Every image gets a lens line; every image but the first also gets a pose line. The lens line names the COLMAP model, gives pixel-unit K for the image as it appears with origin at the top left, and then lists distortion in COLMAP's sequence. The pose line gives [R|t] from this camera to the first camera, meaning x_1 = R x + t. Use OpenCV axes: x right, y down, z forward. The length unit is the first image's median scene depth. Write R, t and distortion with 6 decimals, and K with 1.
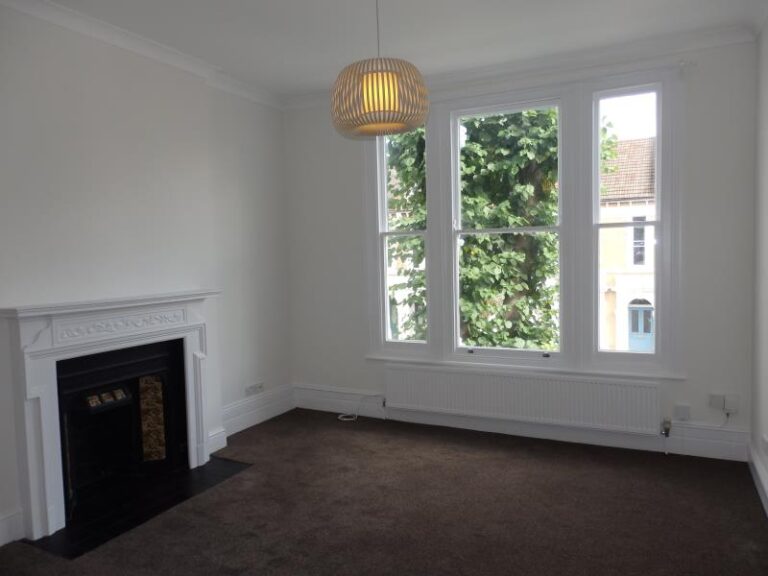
lens RADIAL K [[553.0, 0, 384.0], [0, 553.0, 288.0], [0, 0, 1]] dist [-0.000770, 0.001664]
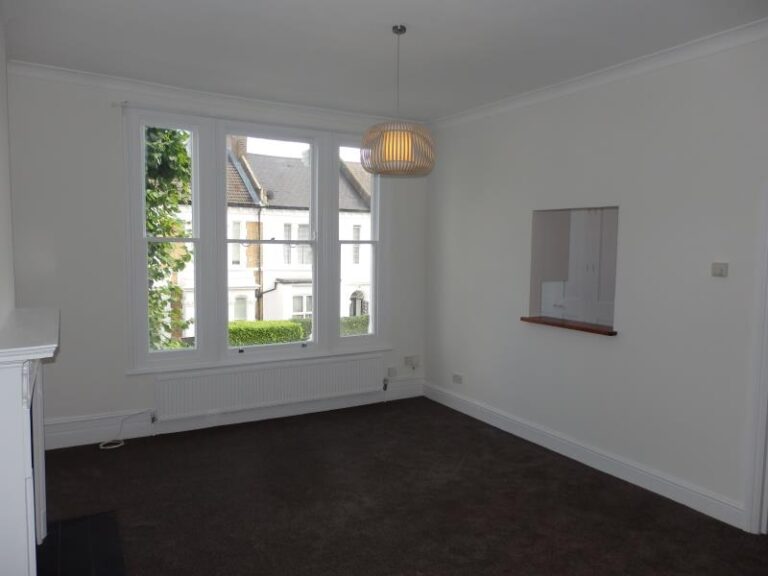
lens RADIAL K [[559.6, 0, 384.0], [0, 559.6, 288.0], [0, 0, 1]] dist [-0.009272, 0.000304]
pose [[0.553757, -0.031595, 0.832079, -0.705361], [0.020580, 0.999494, 0.024256, -0.034668], [-0.832424, 0.003692, 0.554127, 0.188672]]
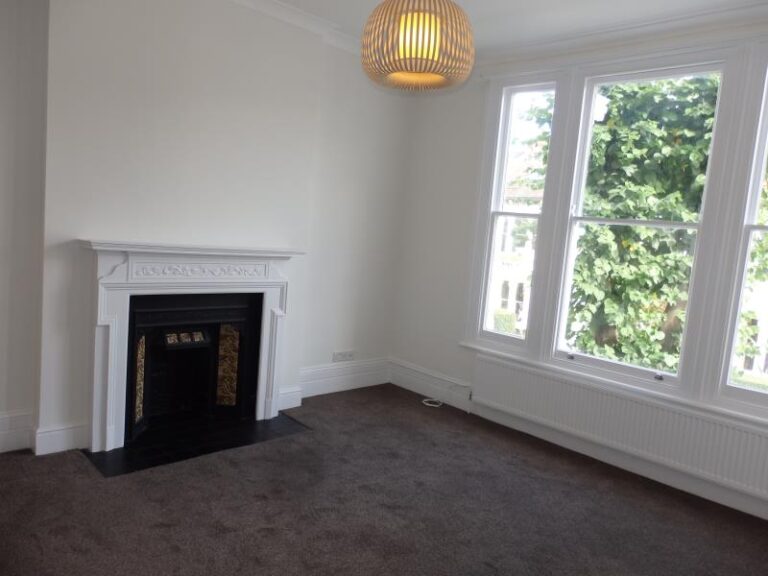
lens RADIAL K [[557.3, 0, 390.2], [0, 557.3, 291.4], [0, 0, 1]] dist [0.002504, 0.000882]
pose [[0.942856, 0.143508, -0.300711, 0.159995], [-0.130337, 0.989433, 0.063522, -0.007699], [0.306649, -0.020698, 0.951597, 0.094436]]
